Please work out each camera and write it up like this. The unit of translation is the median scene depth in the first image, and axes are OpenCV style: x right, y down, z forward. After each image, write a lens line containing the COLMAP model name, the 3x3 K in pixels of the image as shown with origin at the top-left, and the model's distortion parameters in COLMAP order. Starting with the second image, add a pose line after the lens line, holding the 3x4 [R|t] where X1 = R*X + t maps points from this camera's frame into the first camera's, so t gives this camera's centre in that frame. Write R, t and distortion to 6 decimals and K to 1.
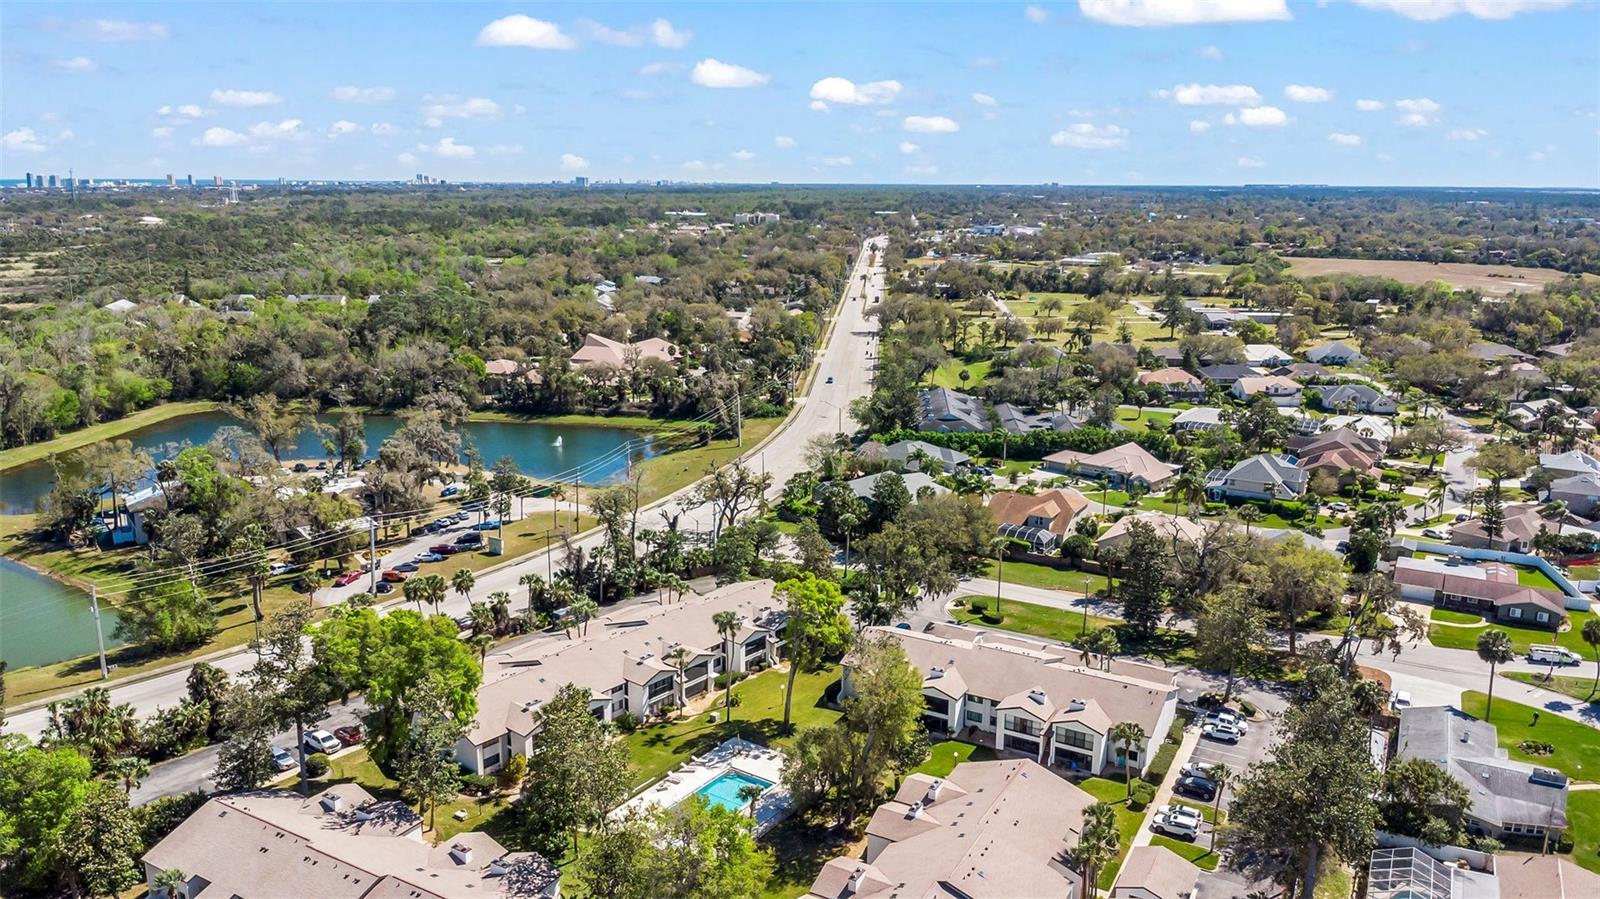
lens RADIAL K [[1134.5, 0, 800.4], [0, 1134.5, 449.8], [0, 0, 1]] dist [0.005676, 0.000947]
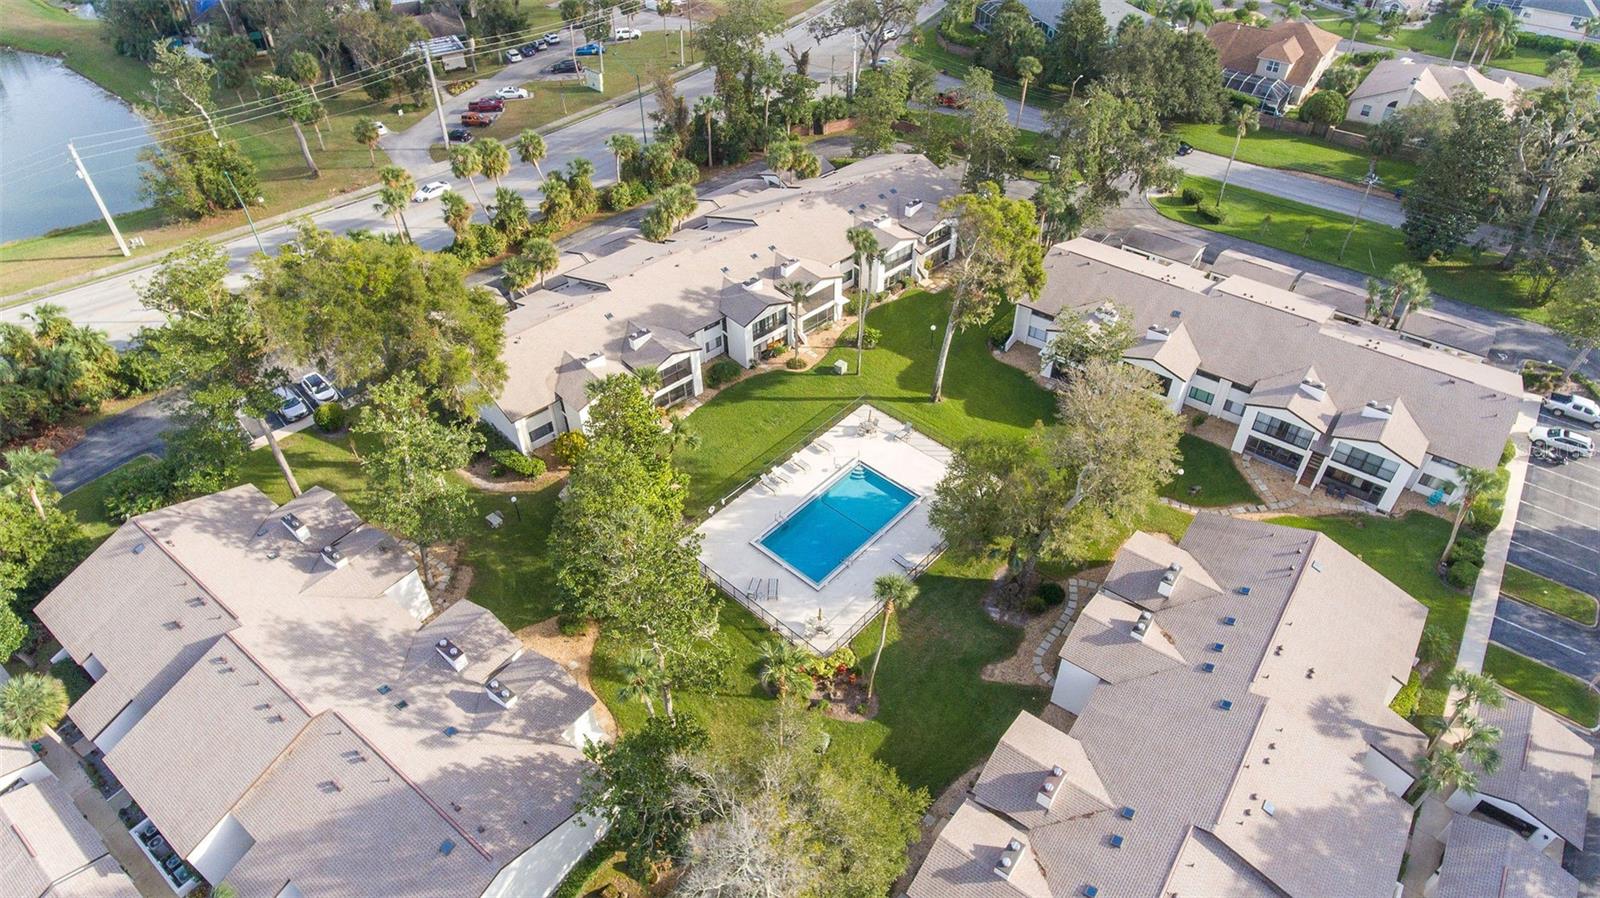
lens RADIAL K [[986.8, 0, 801.7], [0, 986.8, 444.7], [0, 0, 1]] dist [-0.008757, -0.001046]
pose [[0.991378, 0.070679, -0.110333, -0.022637], [-0.012287, 0.888479, 0.458752, -0.016998], [0.130453, -0.453441, 0.881688, 0.357436]]
